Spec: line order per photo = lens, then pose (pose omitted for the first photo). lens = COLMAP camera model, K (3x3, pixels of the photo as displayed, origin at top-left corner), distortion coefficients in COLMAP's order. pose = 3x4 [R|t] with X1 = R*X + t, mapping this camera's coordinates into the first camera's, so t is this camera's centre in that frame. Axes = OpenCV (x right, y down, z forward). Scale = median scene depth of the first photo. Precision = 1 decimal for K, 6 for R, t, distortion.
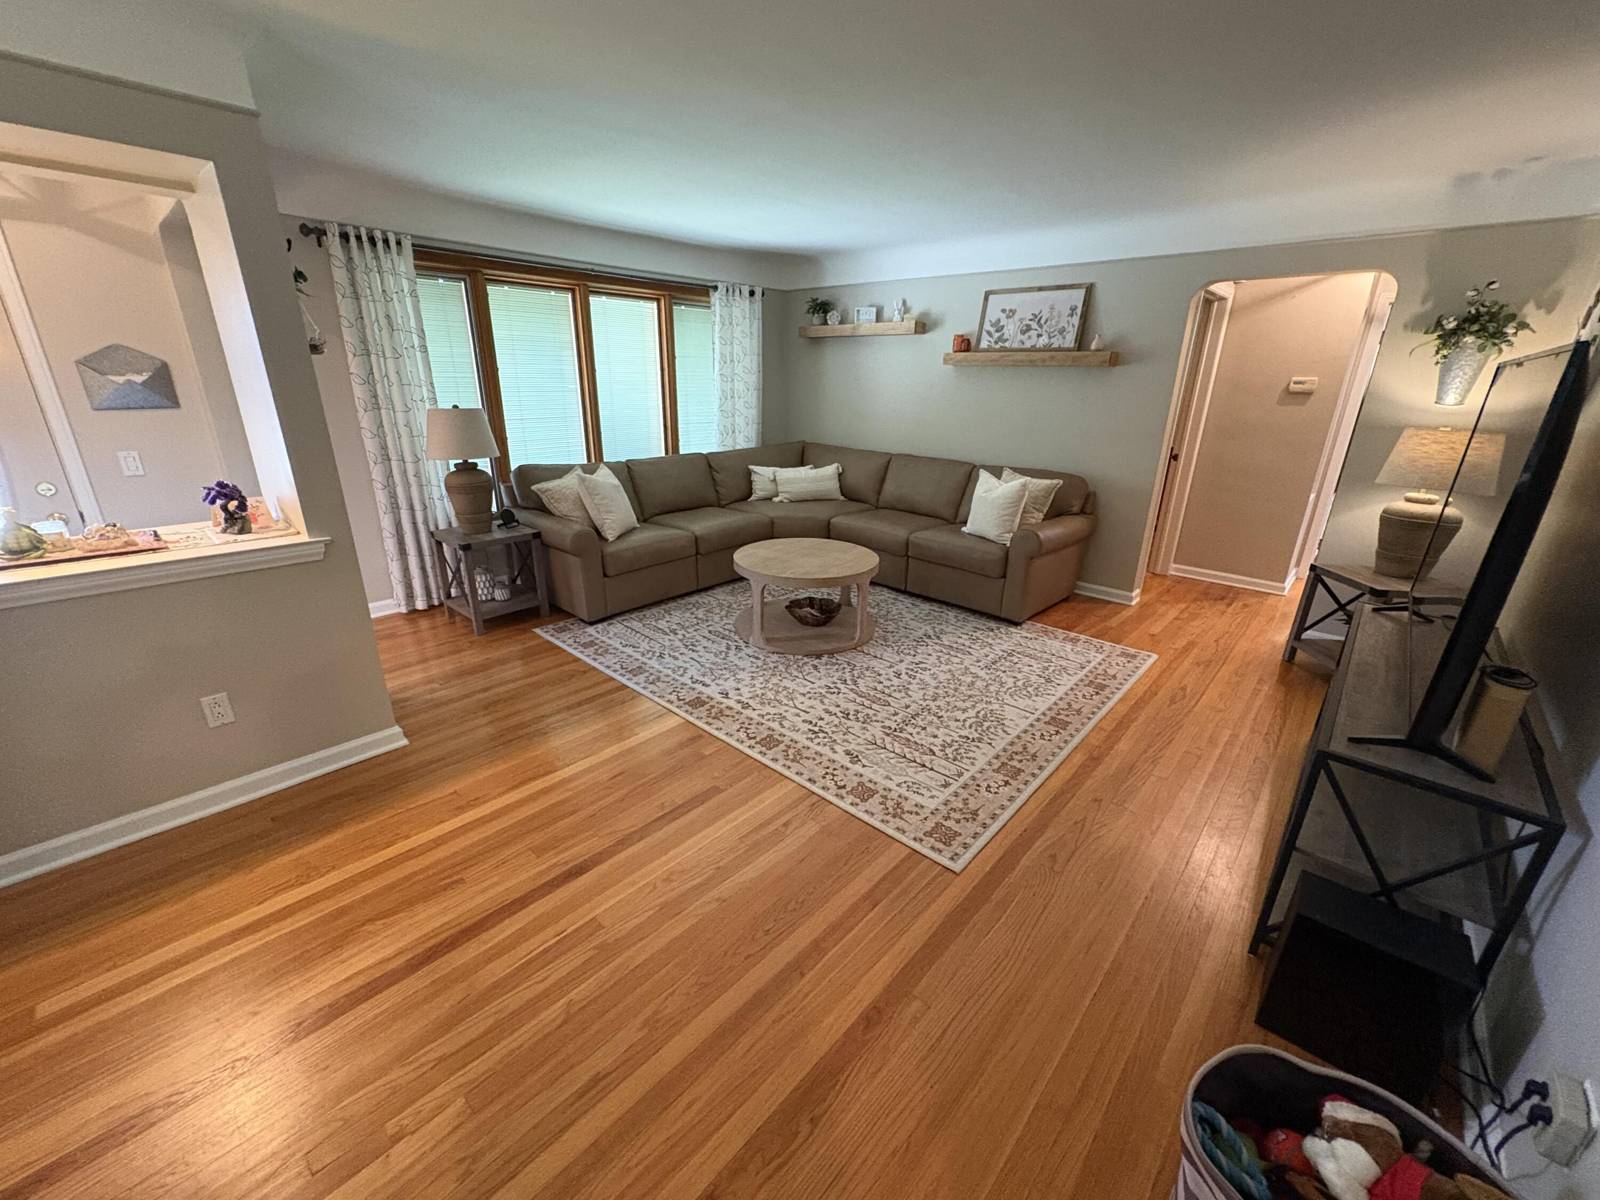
lens RADIAL K [[636.4, 0, 797.1], [0, 636.4, 602.3], [0, 0, 1]] dist [0.000286, -0.000339]
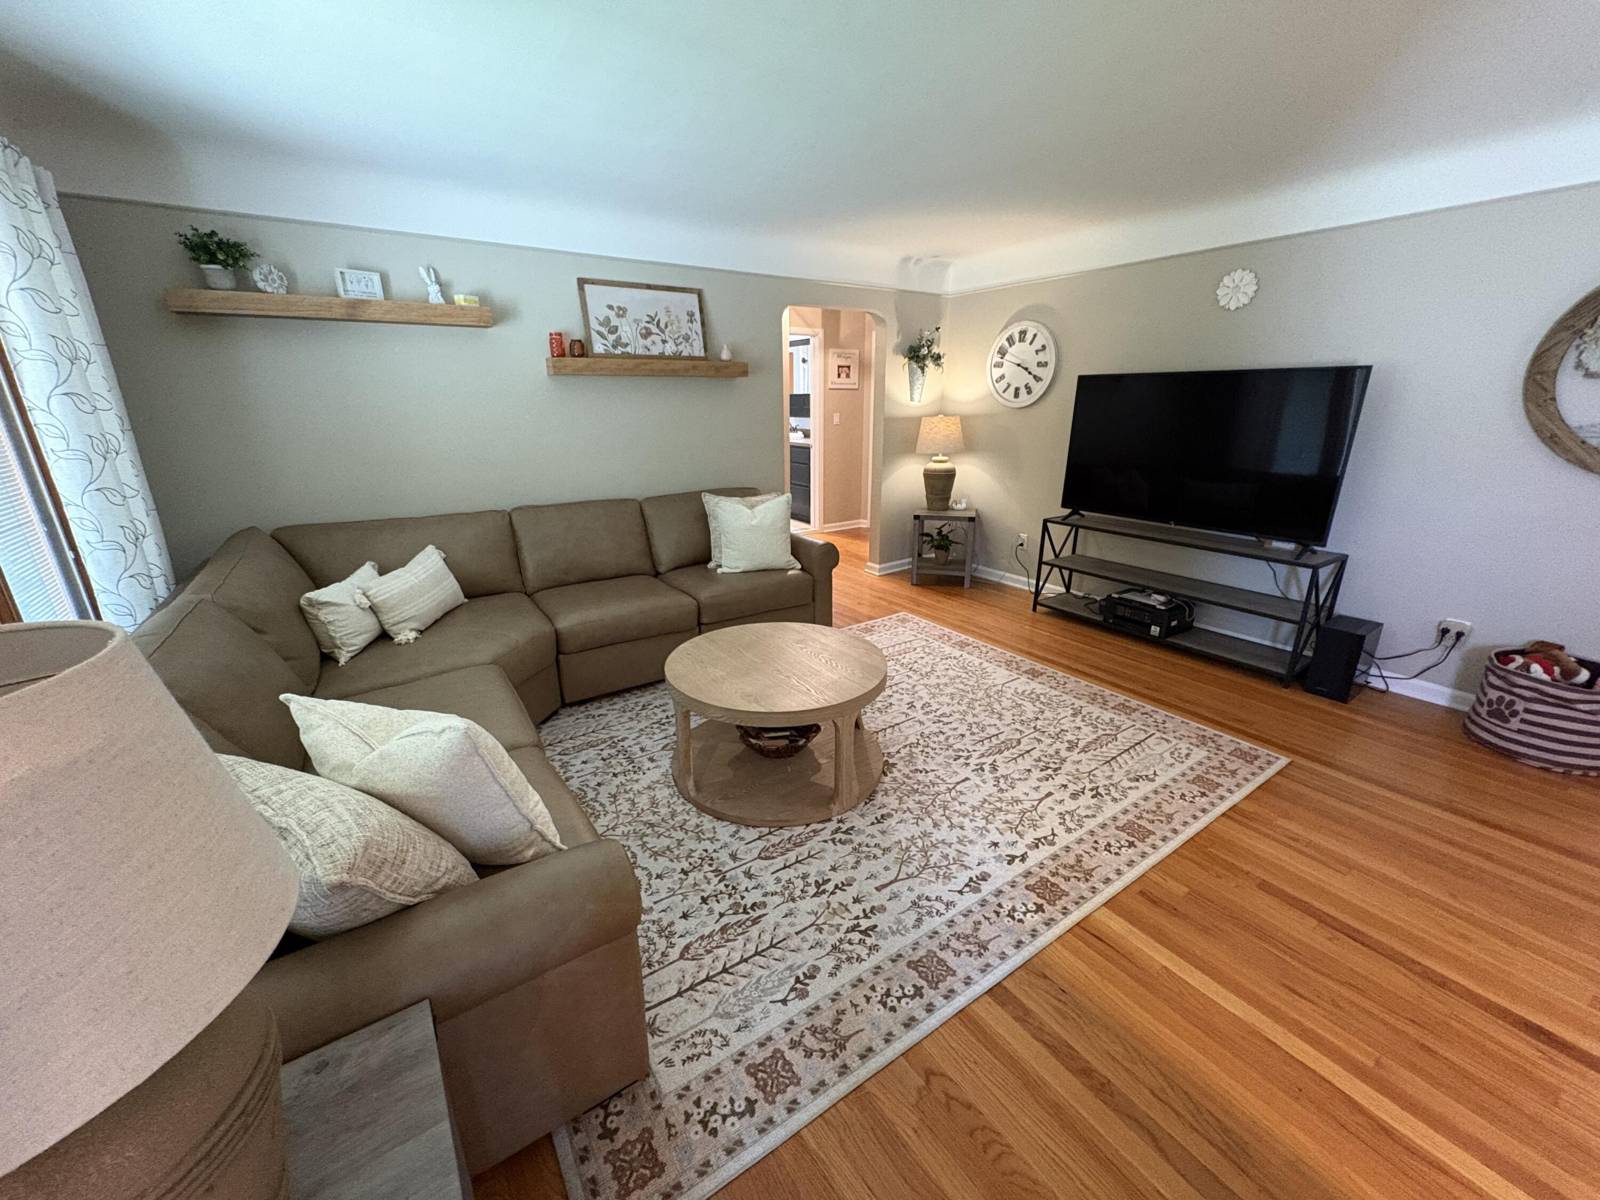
lens RADIAL K [[636.4, 0, 802.0], [0, 636.4, 601.6], [0, 0, 1]] dist [0.000286, -0.000339]
pose [[0.225170, -0.319017, 0.920612, -0.623239], [0.338426, 0.911655, 0.233138, -0.299530], [-0.913656, 0.259063, 0.313241, 0.827888]]
